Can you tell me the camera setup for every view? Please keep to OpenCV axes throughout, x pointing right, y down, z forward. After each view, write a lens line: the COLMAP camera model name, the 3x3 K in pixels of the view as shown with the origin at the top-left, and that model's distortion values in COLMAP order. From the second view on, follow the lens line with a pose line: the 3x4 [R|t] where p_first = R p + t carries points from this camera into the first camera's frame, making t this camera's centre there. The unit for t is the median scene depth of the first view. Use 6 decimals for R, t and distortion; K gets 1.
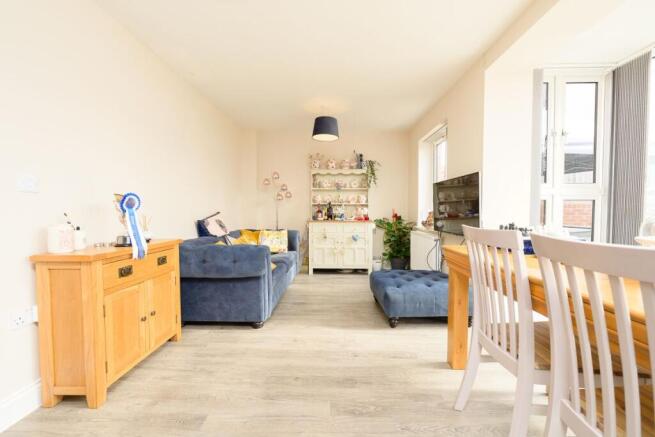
lens RADIAL K [[260.0, 0, 327.5], [0, 260.0, 218.5], [0, 0, 1]] dist [-0.003997, -0.000171]
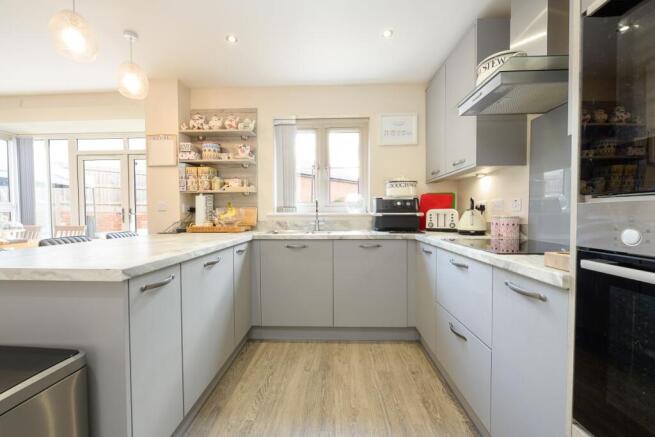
lens RADIAL K [[260.0, 0, 327.5], [0, 260.0, 218.5], [0, 0, 1]] dist [-0.003997, -0.000171]
pose [[0.008773, -0.020076, 0.999760, -0.367259], [0.035701, 0.999167, 0.019751, 0.004170], [-0.999324, 0.035519, 0.009482, -0.651713]]
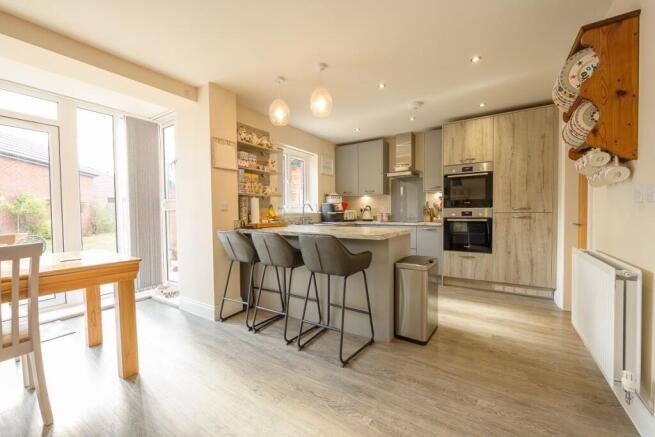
lens RADIAL K [[260.0, 0, 327.5], [0, 260.0, 218.5], [0, 0, 1]] dist [-0.003997, -0.000171]
pose [[-0.852729, -0.001661, 0.522352, -0.323102], [0.027937, 0.998419, 0.048781, -0.020585], [-0.521607, 0.056190, -0.851334, 0.193347]]
